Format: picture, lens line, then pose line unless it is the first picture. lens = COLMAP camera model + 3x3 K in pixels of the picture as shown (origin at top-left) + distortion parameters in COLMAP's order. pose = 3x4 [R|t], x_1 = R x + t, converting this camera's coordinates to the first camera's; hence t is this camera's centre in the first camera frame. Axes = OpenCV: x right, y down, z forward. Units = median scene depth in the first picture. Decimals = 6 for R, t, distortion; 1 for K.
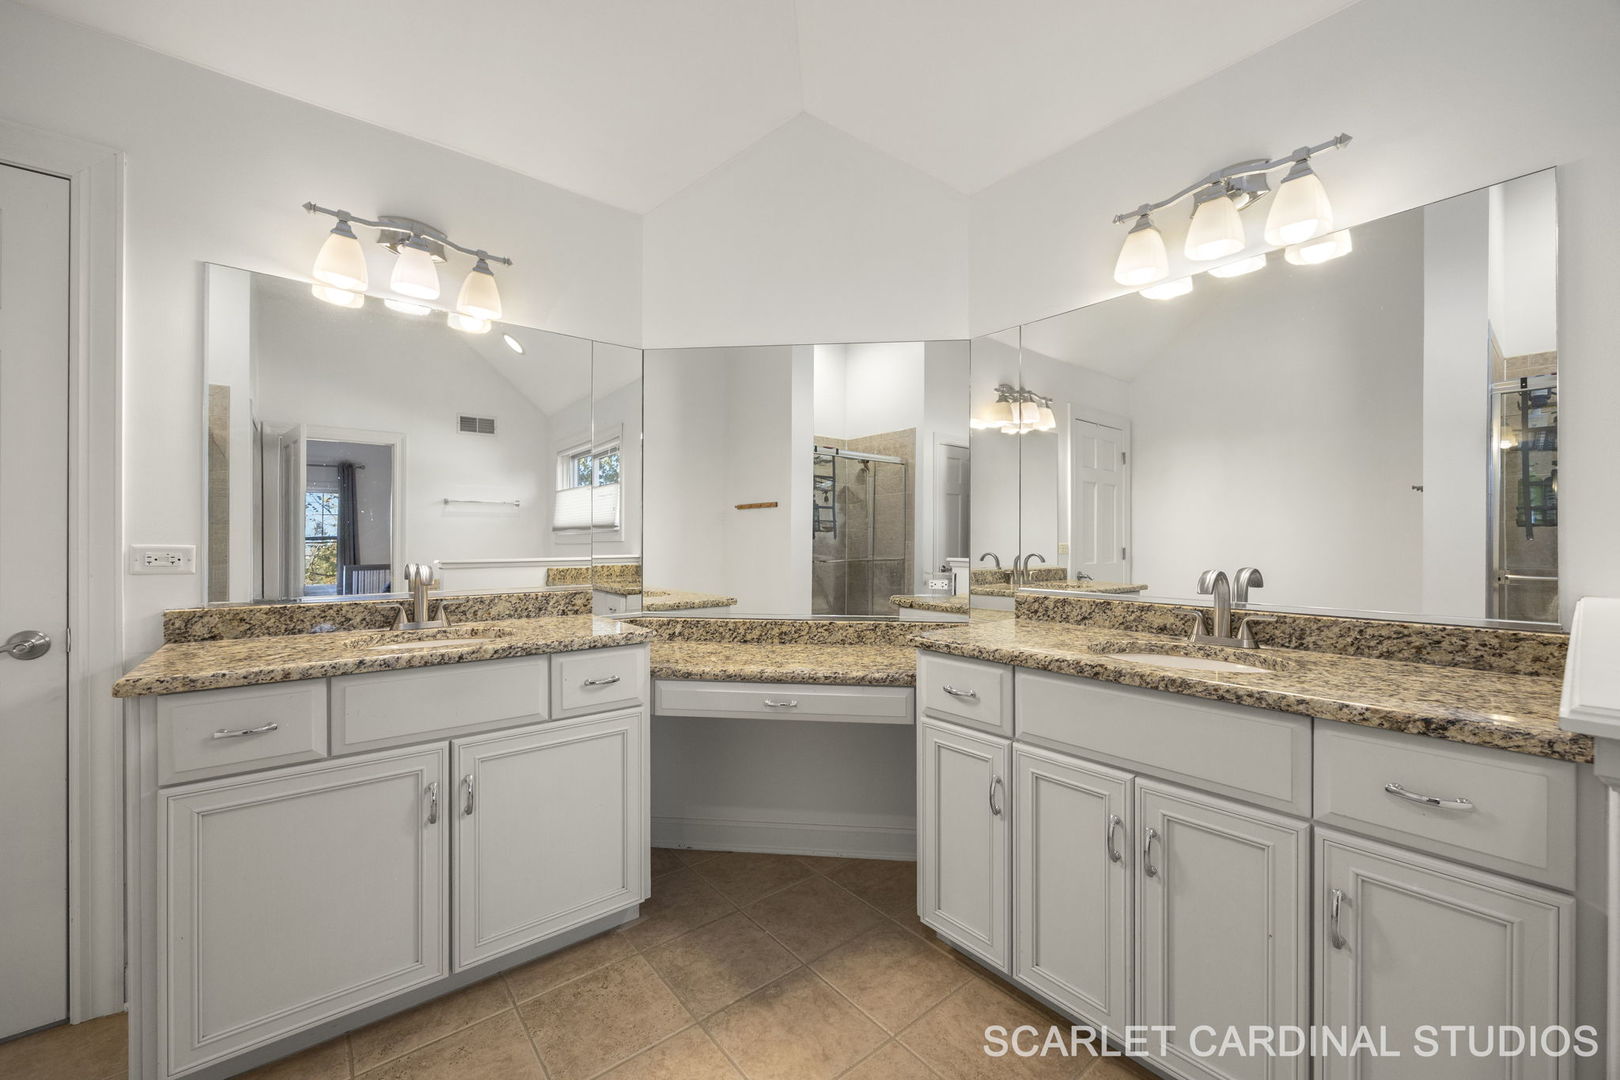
lens RADIAL K [[630.9, 0, 812.7], [0, 630.9, 542.6], [0, 0, 1]] dist [-0.000619, 0.000162]
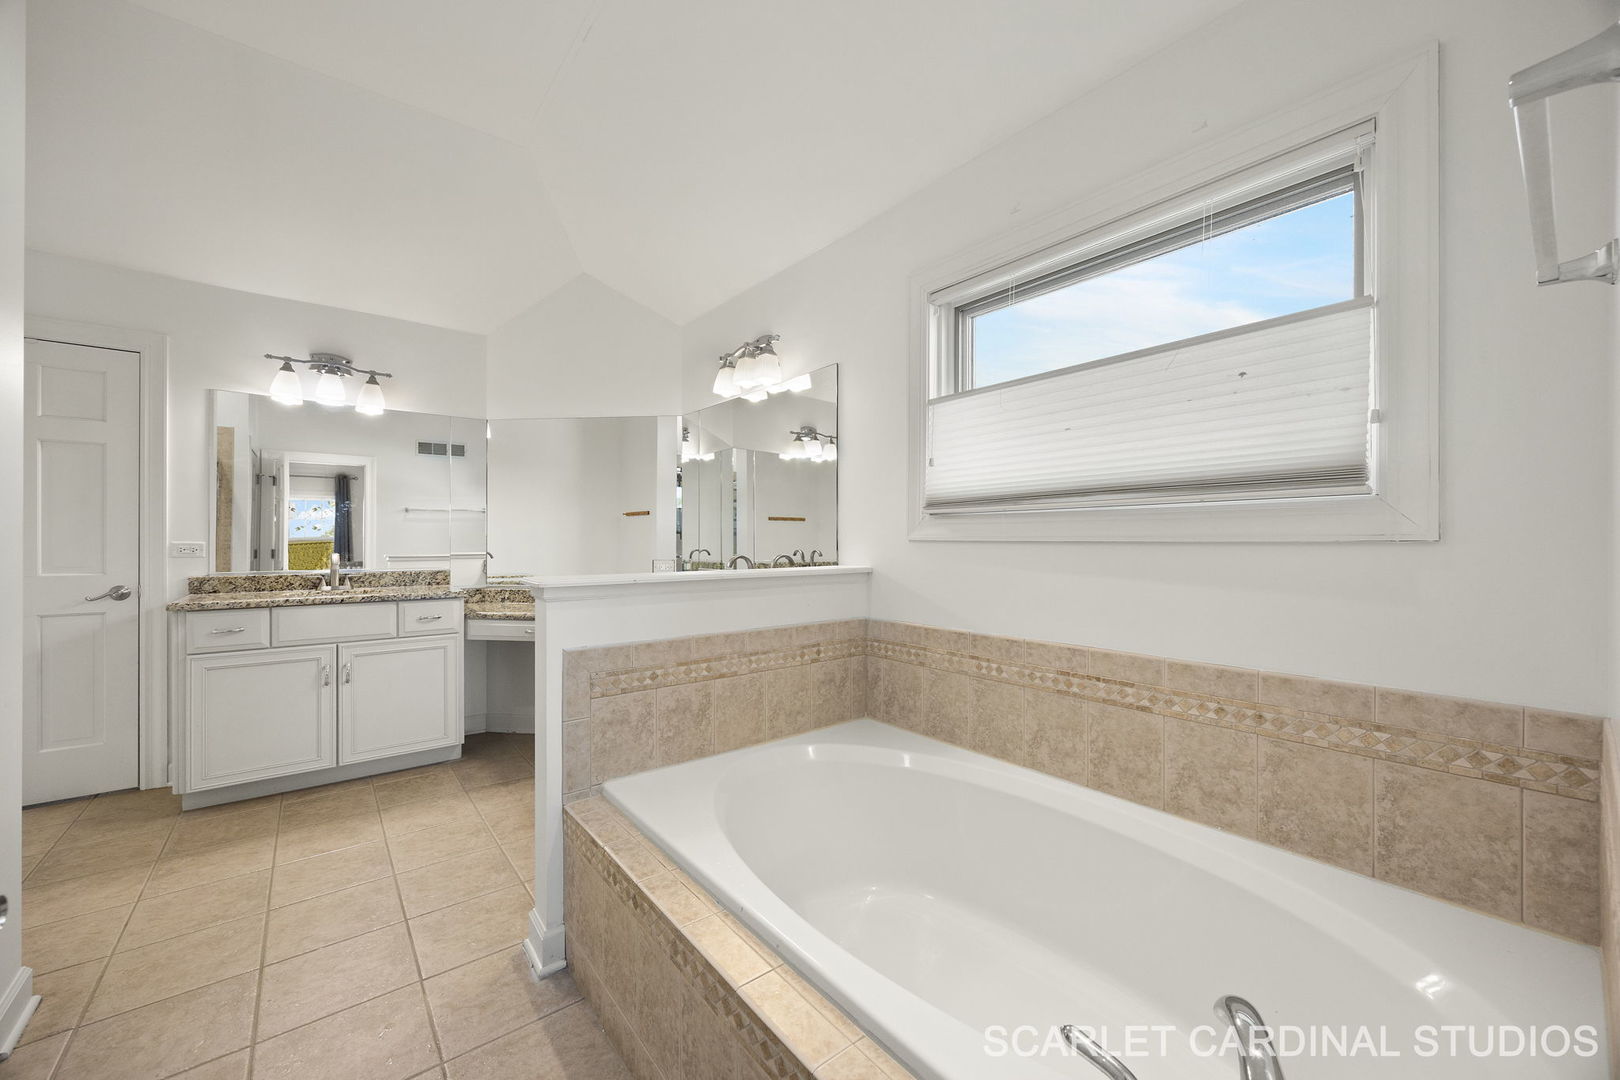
lens RADIAL K [[618.4, 0, 809.6], [0, 618.4, 543.8], [0, 0, 1]] dist [0.001254, 0.000157]
pose [[0.999954, 0.000355, -0.009591, 0.777540], [-0.000343, 0.999999, 0.001213, 0.006116], [0.009592, -0.001209, 0.999953, -0.766209]]
